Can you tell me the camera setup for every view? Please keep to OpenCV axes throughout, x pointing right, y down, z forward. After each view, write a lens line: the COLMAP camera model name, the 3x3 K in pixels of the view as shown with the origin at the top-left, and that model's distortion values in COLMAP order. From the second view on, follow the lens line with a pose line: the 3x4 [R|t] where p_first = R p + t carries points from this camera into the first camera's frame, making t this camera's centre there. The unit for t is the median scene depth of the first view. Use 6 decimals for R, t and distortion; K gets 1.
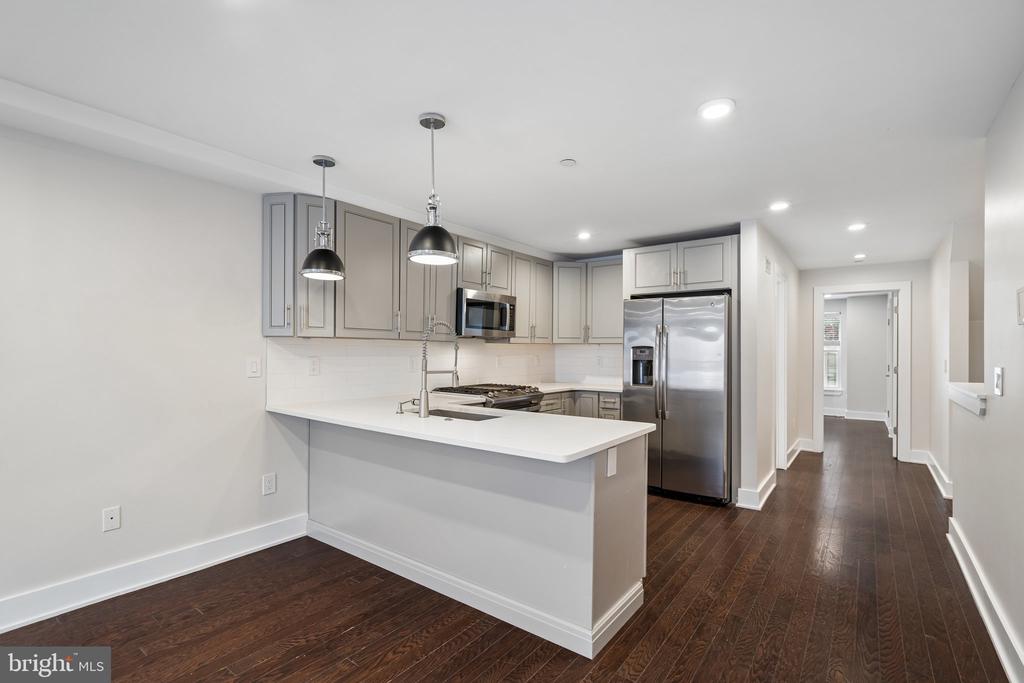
lens RADIAL K [[471.3, 0, 511.3], [0, 471.3, 349.9], [0, 0, 1]] dist [0.000637, 0.000494]
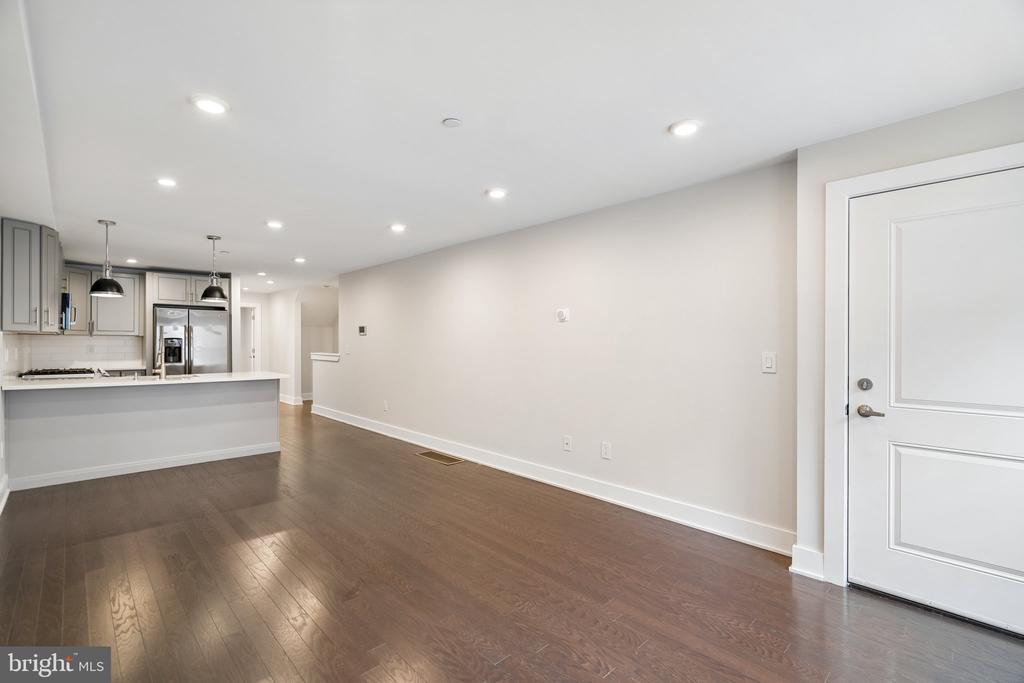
lens RADIAL K [[471.3, 0, 511.3], [0, 471.3, 349.9], [0, 0, 1]] dist [0.000637, 0.000494]
pose [[0.164168, -0.020146, 0.986227, -1.201030], [-0.007020, 0.999742, 0.021591, -0.011186], [-0.986407, -0.010468, 0.163984, -0.417213]]
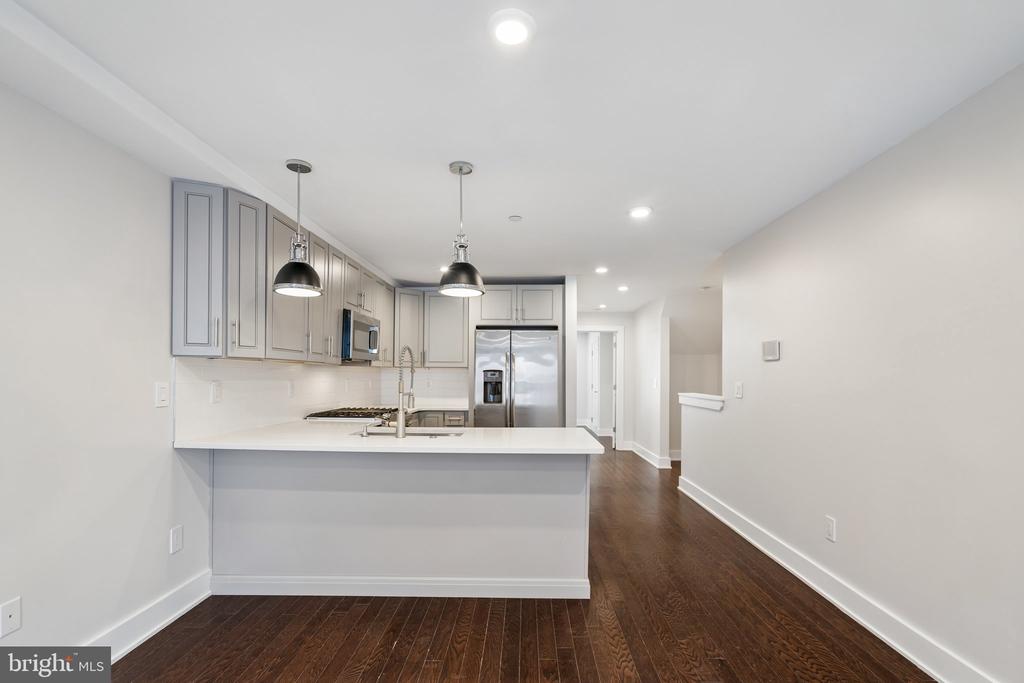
lens RADIAL K [[479.0, 0, 512.6], [0, 479.0, 376.1], [0, 0, 1]] dist [-0.001845, -0.000133]
pose [[0.811702, -0.002680, 0.584065, -0.415299], [-0.000997, 0.999982, 0.005974, 0.000471], [-0.584071, -0.005431, 0.811685, 0.002419]]
